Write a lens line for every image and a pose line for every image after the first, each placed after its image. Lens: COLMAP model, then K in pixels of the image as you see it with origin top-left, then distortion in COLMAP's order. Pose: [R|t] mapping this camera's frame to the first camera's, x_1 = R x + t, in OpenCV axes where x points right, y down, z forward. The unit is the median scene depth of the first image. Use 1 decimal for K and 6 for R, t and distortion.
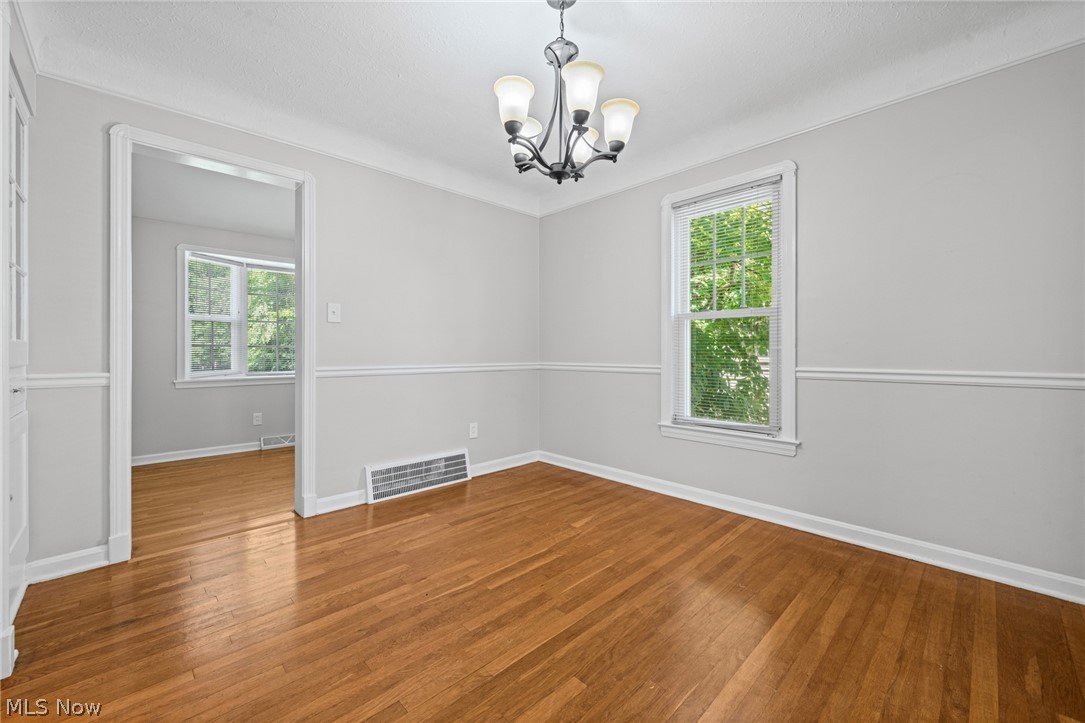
lens RADIAL K [[432.6, 0, 527.7], [0, 432.6, 348.5], [0, 0, 1]] dist [-0.000140, -0.000200]
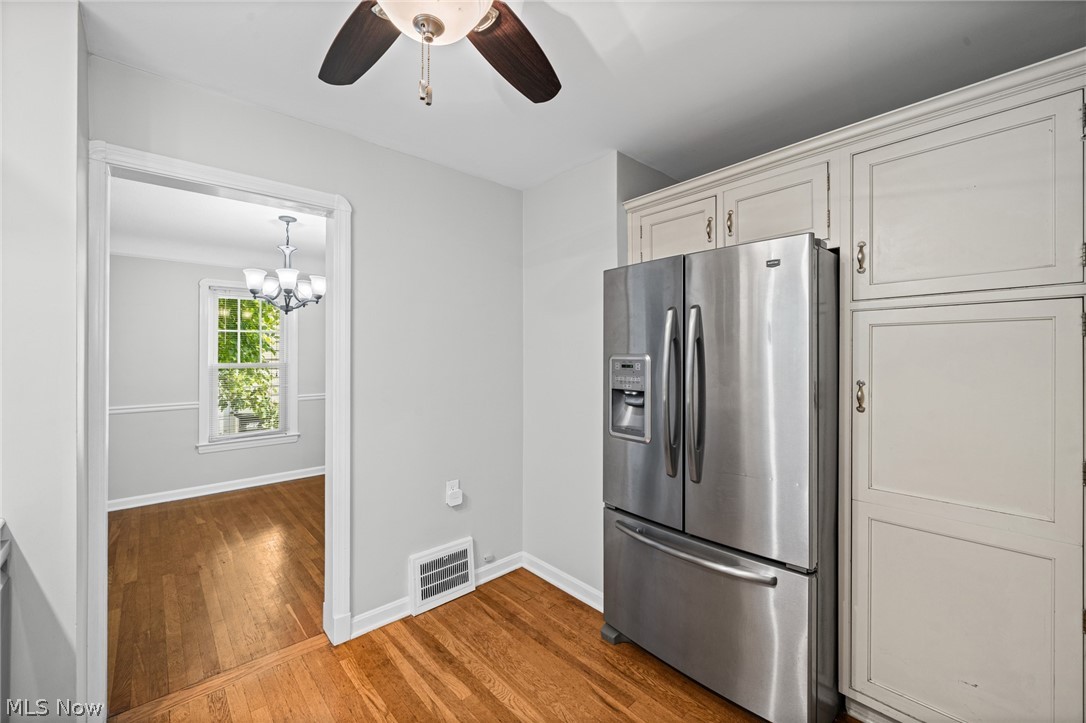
lens RADIAL K [[433.0, 0, 543.8], [0, 433.0, 355.0], [0, 0, 1]] dist [-0.000140, -0.000200]
pose [[0.019806, 0.001690, 0.999802, -1.684946], [-0.001102, 0.999998, -0.001669, -0.175382], [-0.999803, -0.001069, 0.019808, -0.178871]]
